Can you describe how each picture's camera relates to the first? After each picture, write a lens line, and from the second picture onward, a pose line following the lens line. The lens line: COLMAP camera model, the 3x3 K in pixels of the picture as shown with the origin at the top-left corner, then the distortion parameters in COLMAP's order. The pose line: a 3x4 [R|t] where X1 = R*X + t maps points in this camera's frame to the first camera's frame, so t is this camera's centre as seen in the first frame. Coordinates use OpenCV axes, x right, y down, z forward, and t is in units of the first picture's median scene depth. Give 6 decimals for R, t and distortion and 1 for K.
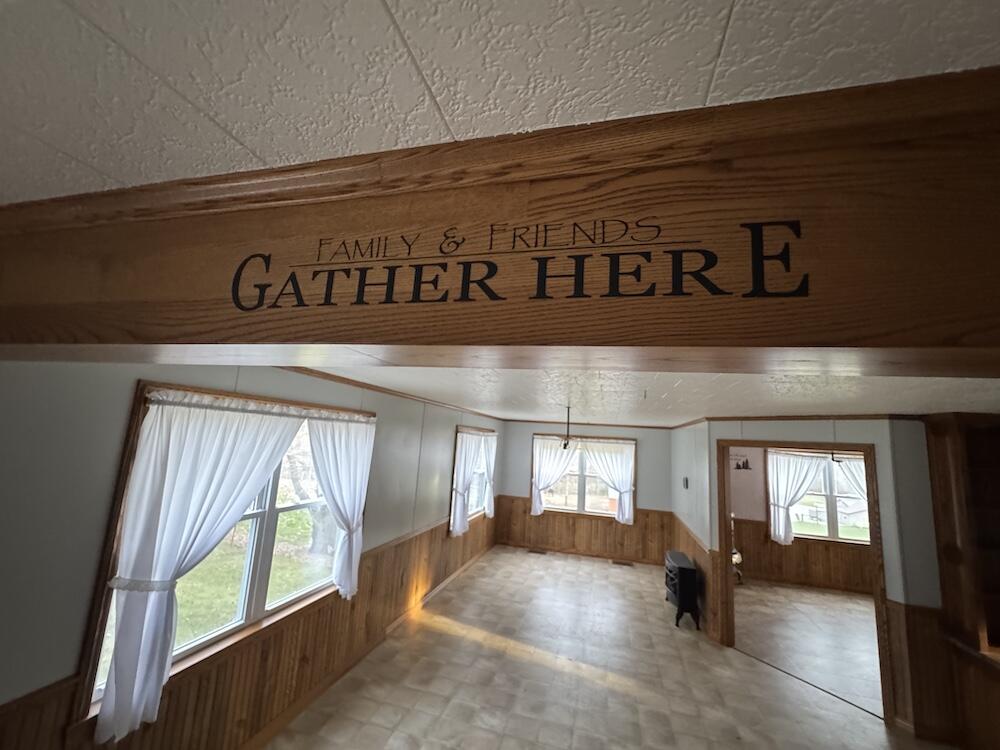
lens RADIAL K [[397.2, 0, 500.0], [0, 397.2, 375.0], [0, 0, 1]] dist [-0.010994, 0.000010]
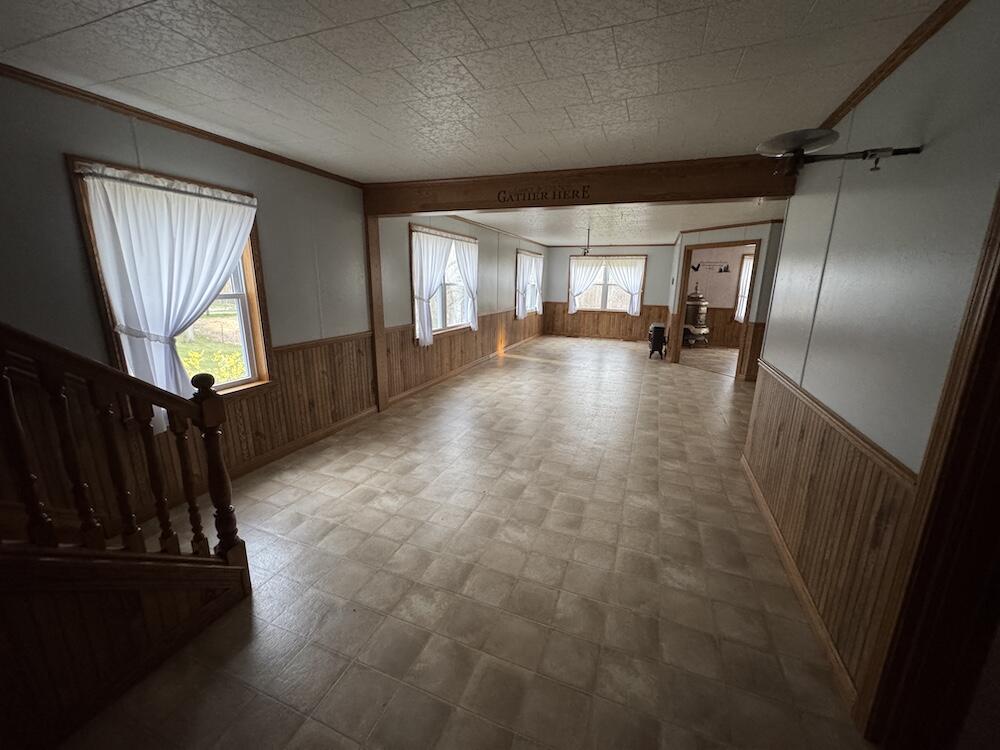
lens RADIAL K [[397.2, 0, 500.0], [0, 397.2, 375.0], [0, 0, 1]] dist [-0.010994, 0.000010]
pose [[0.993029, -0.022907, -0.115619, -0.007048], [0.065241, 0.923783, 0.377318, -0.002145], [0.098164, -0.382231, 0.918838, -0.479615]]
